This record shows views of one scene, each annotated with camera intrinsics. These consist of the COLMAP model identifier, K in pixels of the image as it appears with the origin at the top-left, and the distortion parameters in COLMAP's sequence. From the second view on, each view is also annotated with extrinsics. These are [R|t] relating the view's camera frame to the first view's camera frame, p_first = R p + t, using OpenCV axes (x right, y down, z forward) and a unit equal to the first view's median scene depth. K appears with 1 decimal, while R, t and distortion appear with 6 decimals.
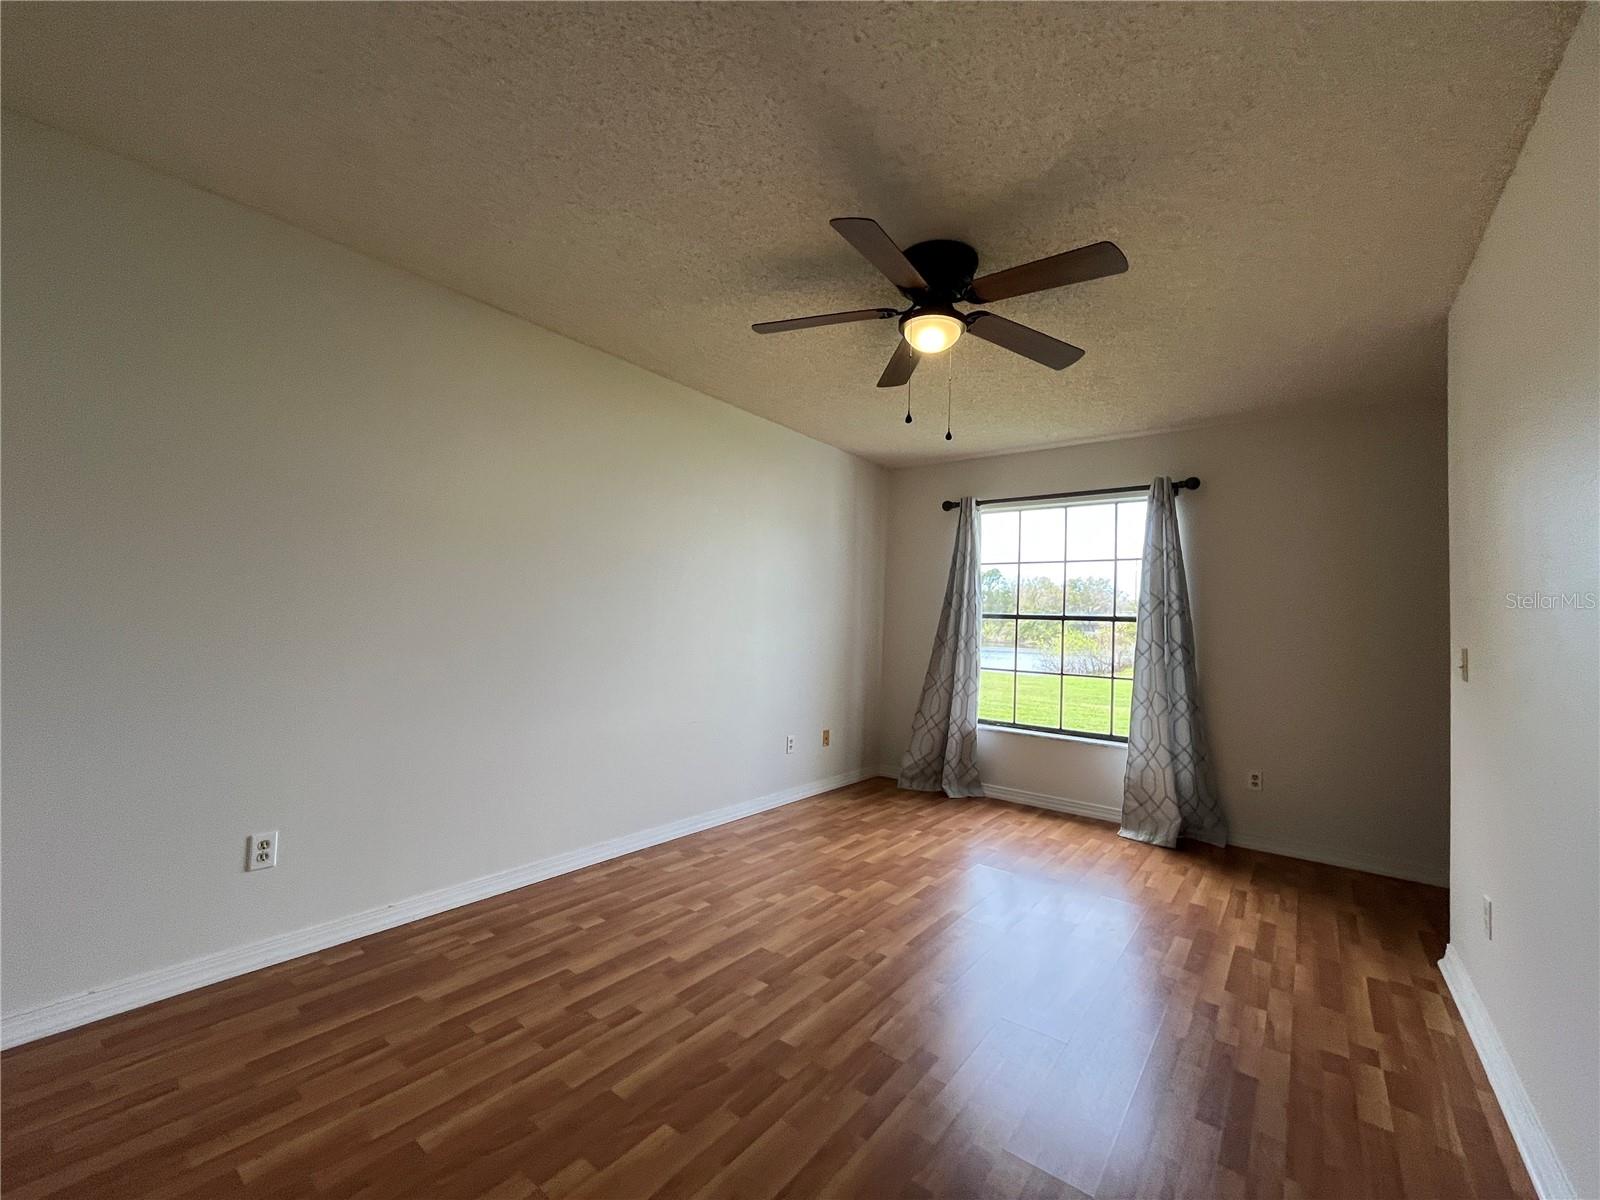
lens RADIAL K [[651.6, 0, 800.6], [0, 651.6, 602.4], [0, 0, 1]] dist [-0.002280, 0.000179]
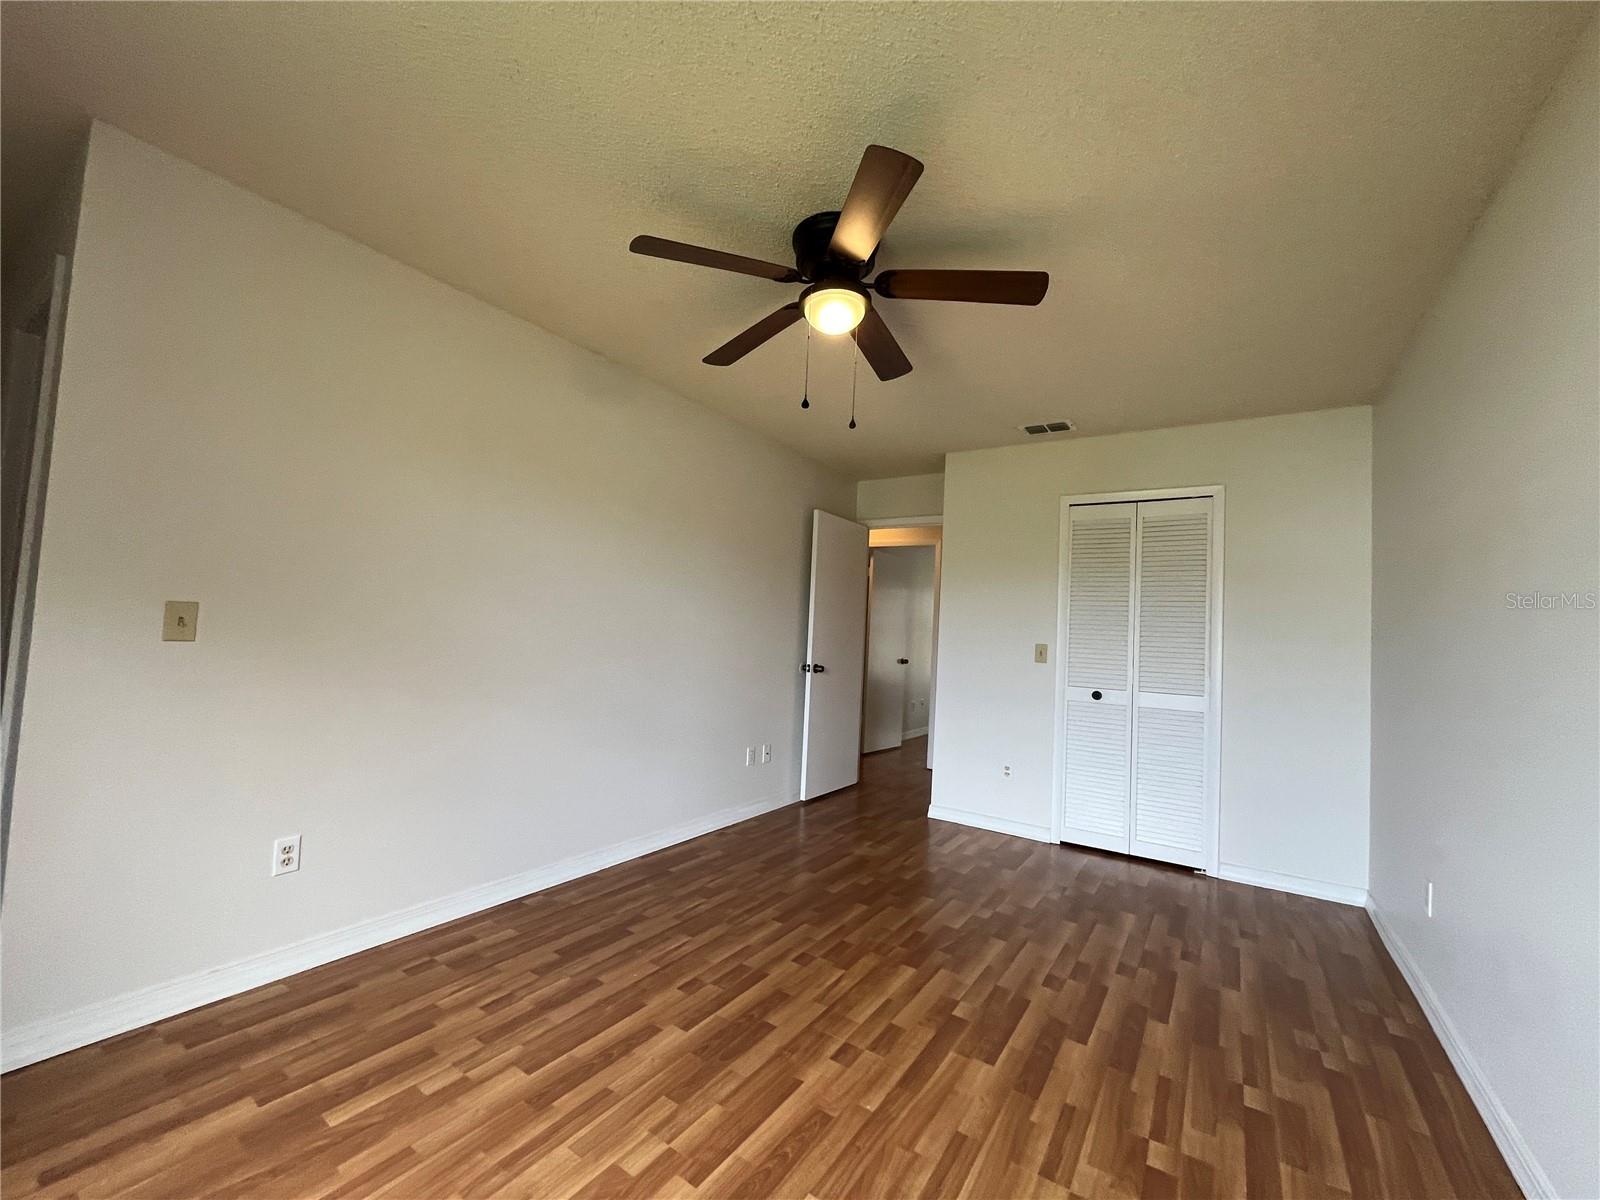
lens RADIAL K [[651.6, 0, 793.7], [0, 651.6, 598.0], [0, 0, 1]] dist [-0.002280, 0.000179]
pose [[-0.994228, -0.087224, -0.062468, 0.289188], [-0.081445, 0.992628, -0.089753, 0.077788], [0.069836, -0.084147, -0.994003, 1.931691]]
